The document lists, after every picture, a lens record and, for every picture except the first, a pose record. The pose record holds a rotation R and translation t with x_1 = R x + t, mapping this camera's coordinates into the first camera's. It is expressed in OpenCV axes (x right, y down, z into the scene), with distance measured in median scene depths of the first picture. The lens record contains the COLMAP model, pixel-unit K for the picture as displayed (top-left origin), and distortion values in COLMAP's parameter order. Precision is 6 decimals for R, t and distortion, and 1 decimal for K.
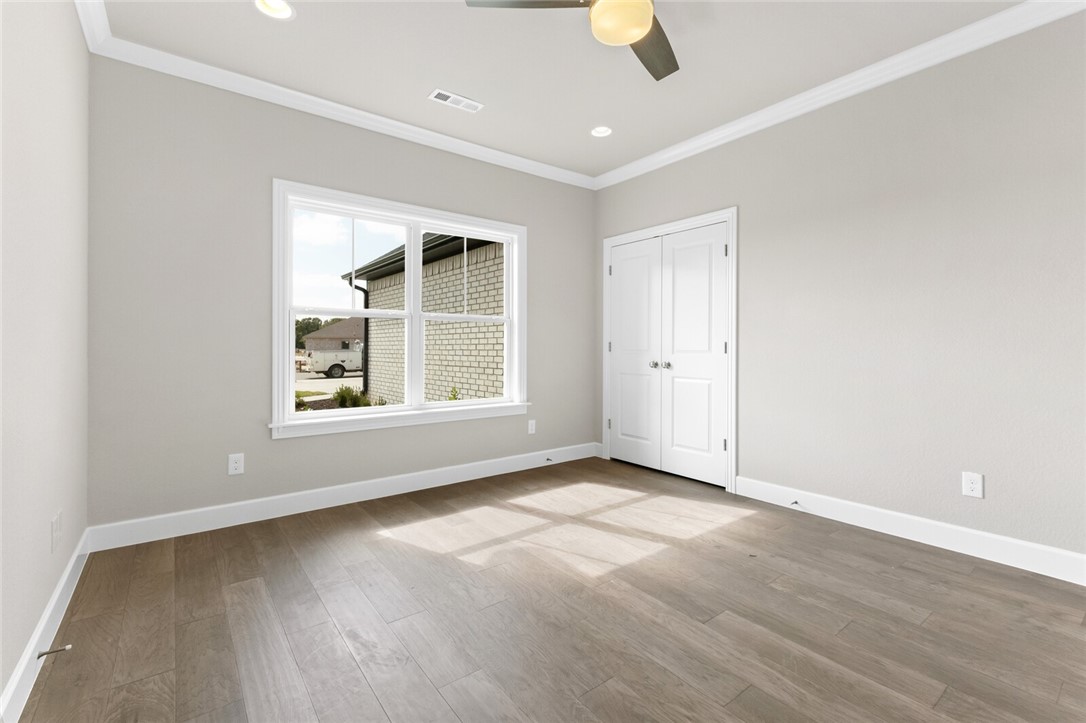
lens RADIAL K [[476.0, 0, 544.1], [0, 476.0, 349.7], [0, 0, 1]] dist [0.010395, -0.000111]
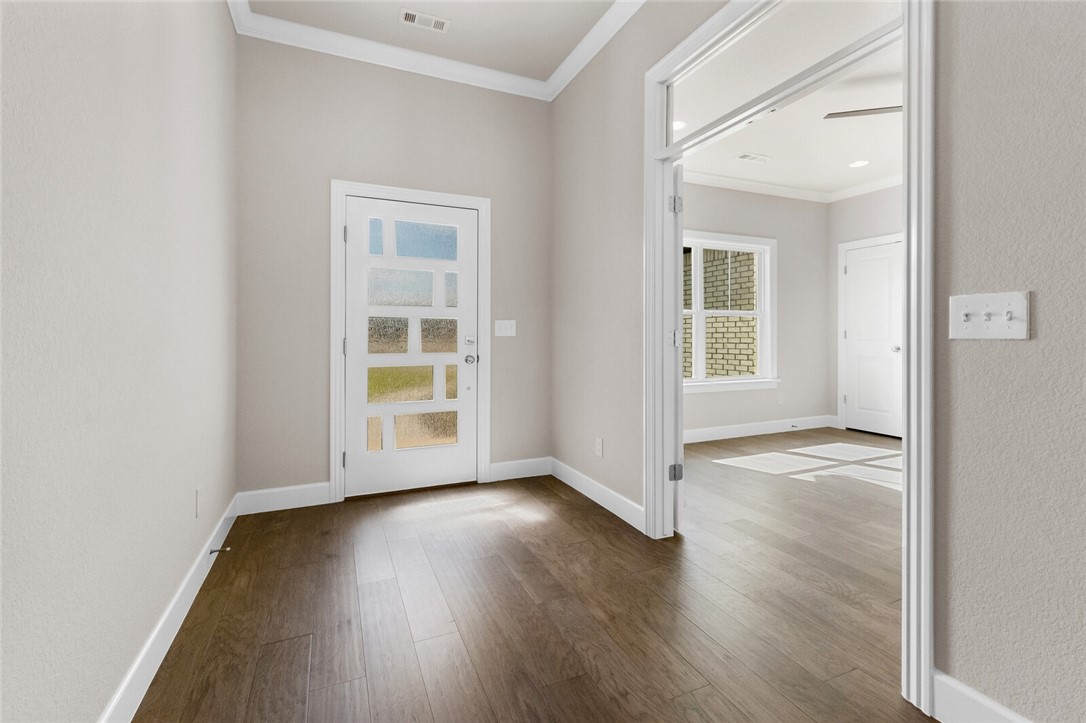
lens RADIAL K [[477.9, 0, 543.0], [0, 477.9, 339.2], [0, 0, 1]] dist [0.001082, -0.000080]
pose [[0.970476, -0.005138, -0.241142, -0.322054], [0.005529, 0.999984, 0.000943, 0.000527], [0.241133, -0.002248, 0.970489, -0.360206]]
